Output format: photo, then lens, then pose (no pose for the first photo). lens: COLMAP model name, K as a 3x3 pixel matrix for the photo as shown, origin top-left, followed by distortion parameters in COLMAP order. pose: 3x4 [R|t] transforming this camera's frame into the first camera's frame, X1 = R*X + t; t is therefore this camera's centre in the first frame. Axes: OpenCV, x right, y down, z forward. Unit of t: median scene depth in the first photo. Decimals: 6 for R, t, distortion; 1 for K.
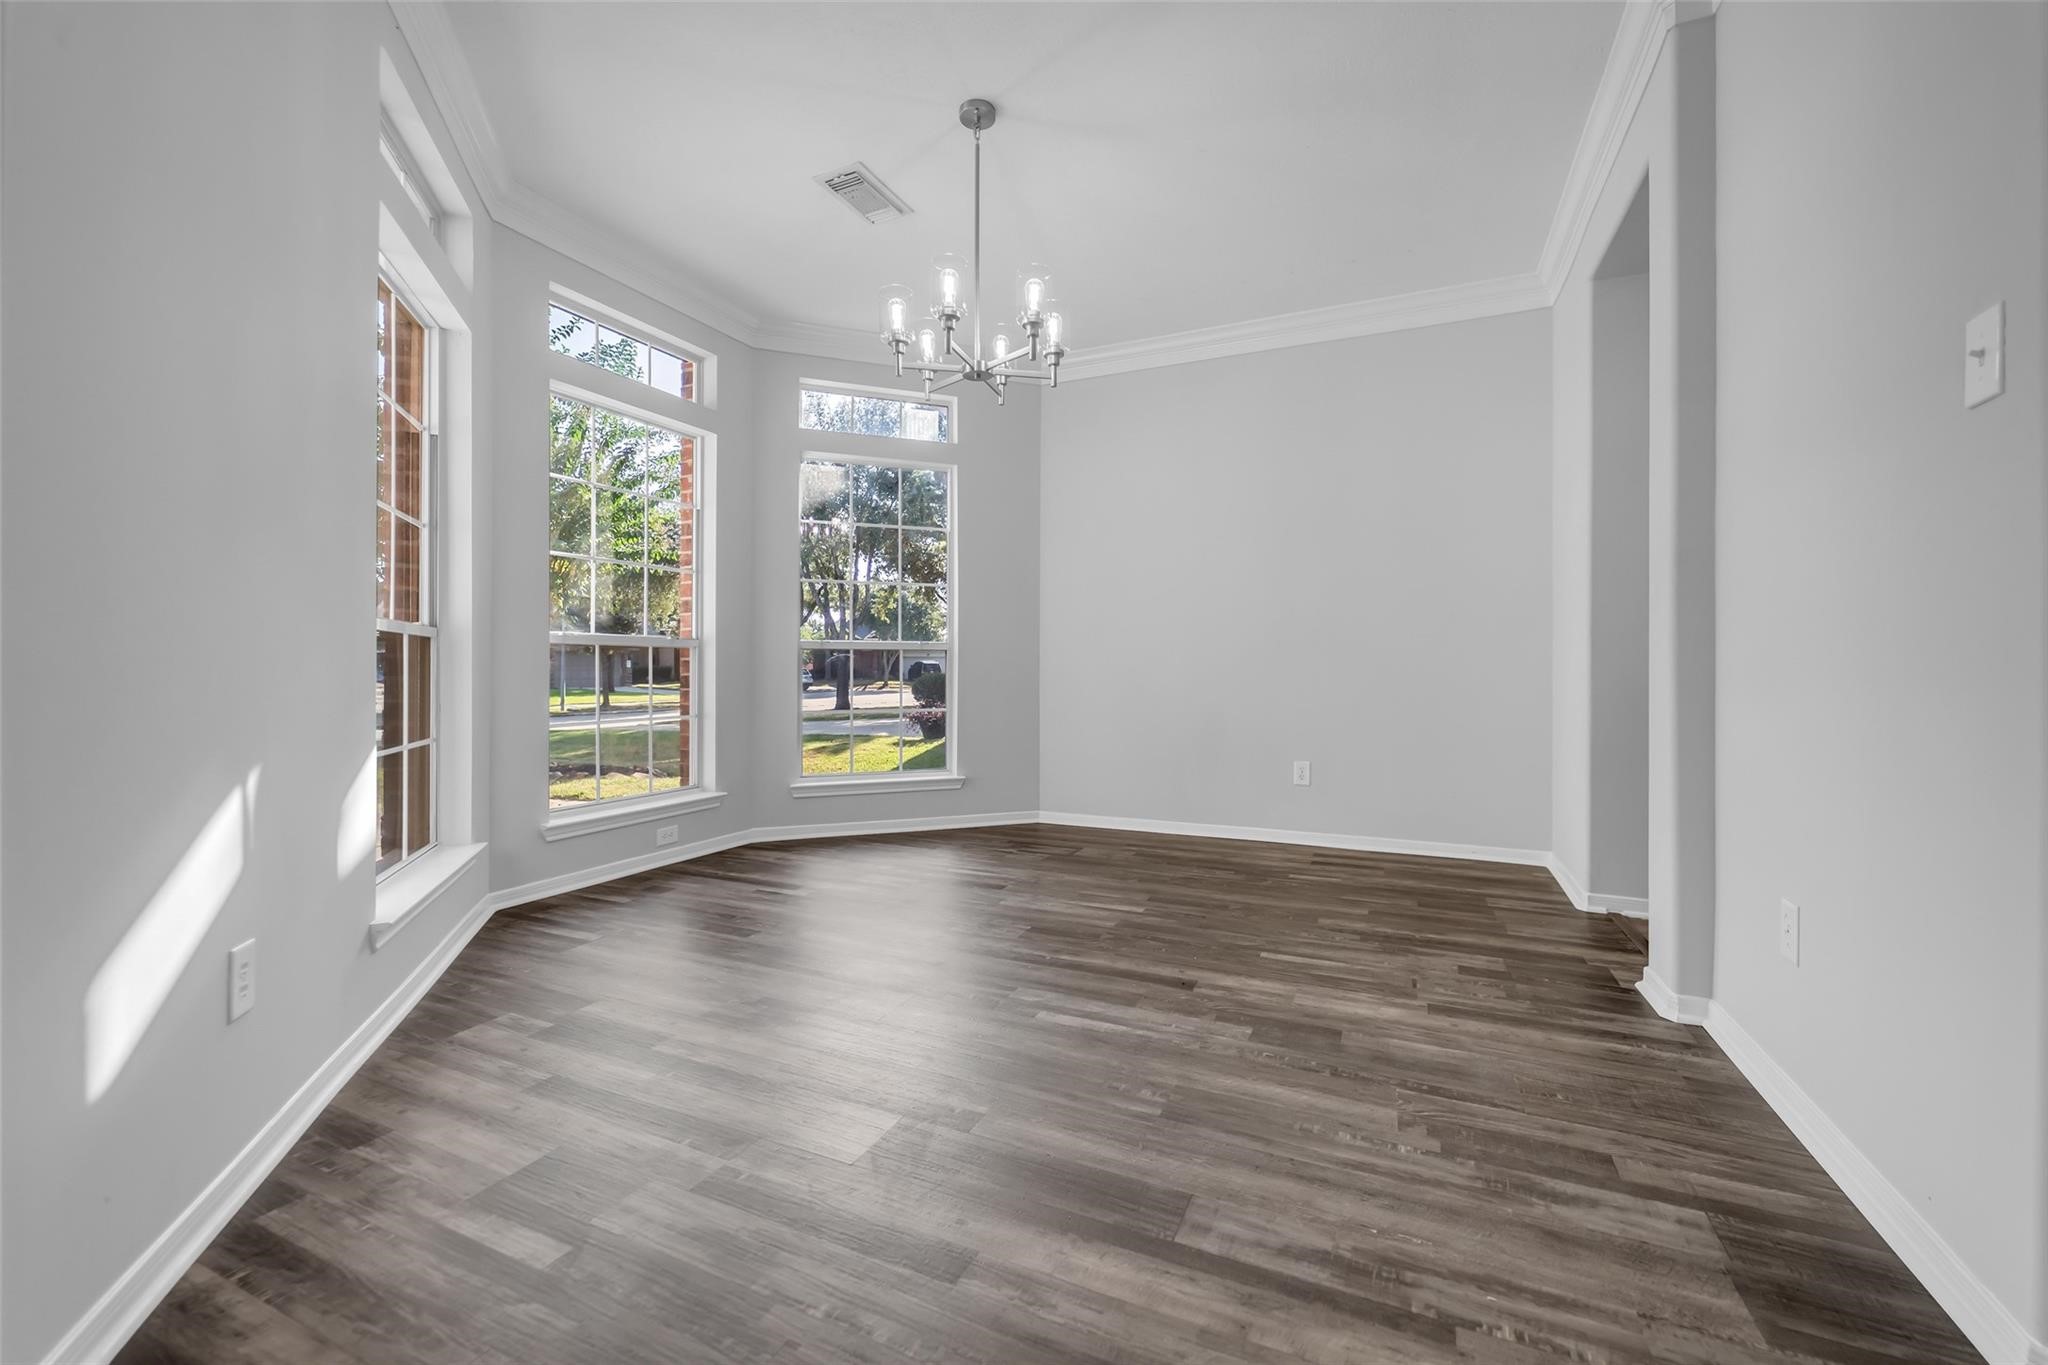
lens RADIAL K [[821.2, 0, 1026.6], [0, 821.2, 668.9], [0, 0, 1]] dist [0.002488, 0.000054]
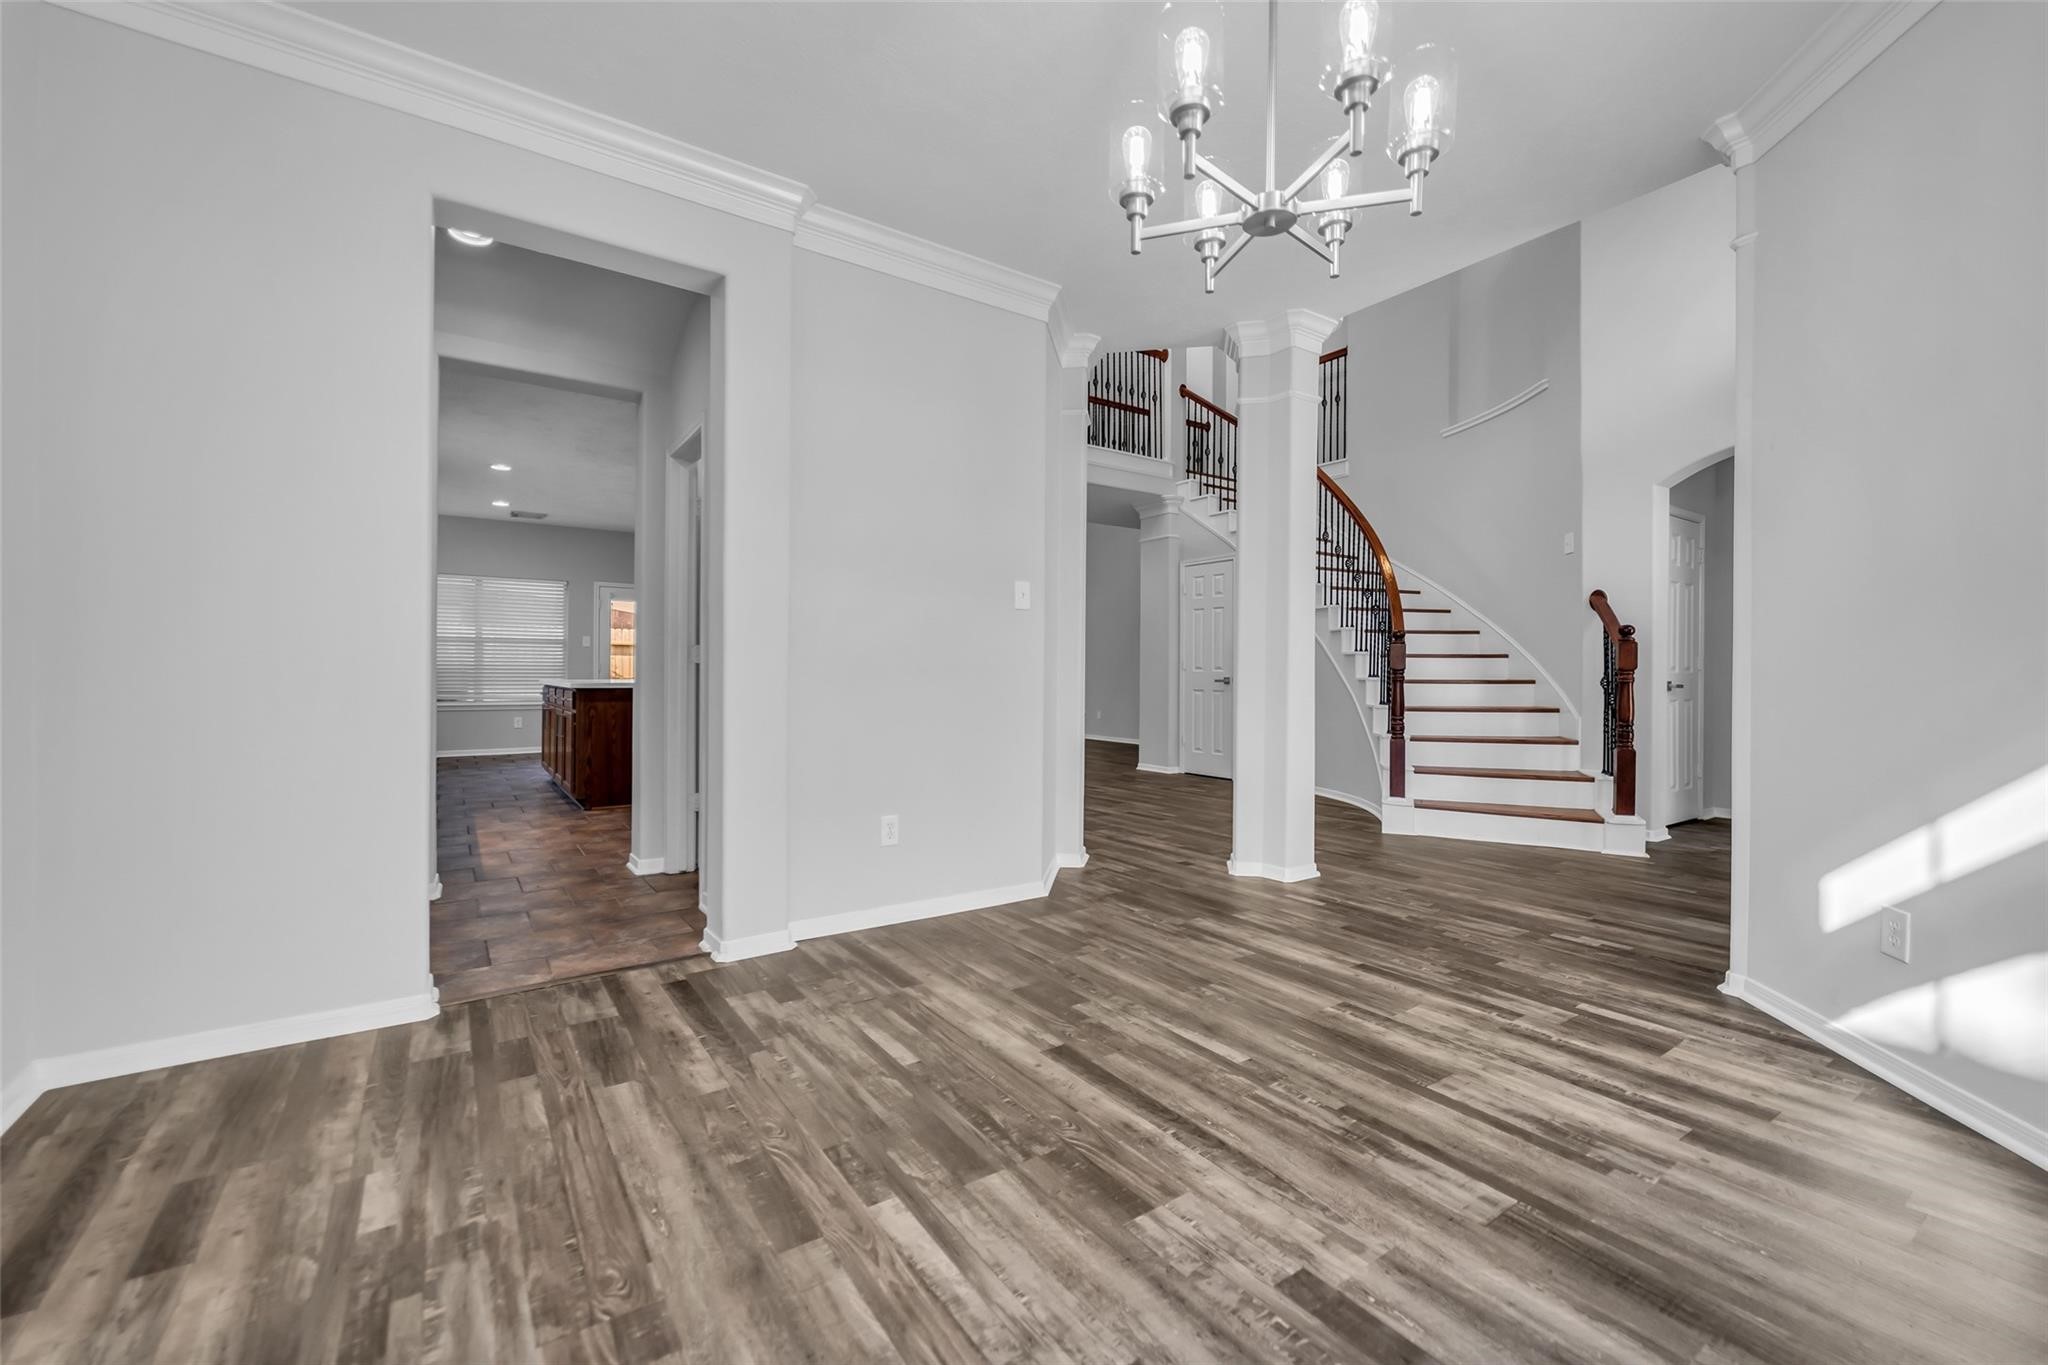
lens RADIAL K [[821.2, 0, 1027.4], [0, 821.2, 693.6], [0, 0, 1]] dist [0.002488, 0.000054]
pose [[-0.854921, -0.015844, 0.518517, -0.254310], [-0.005062, 0.999741, 0.022203, -0.034222], [-0.518734, 0.016357, -0.854779, 1.876809]]
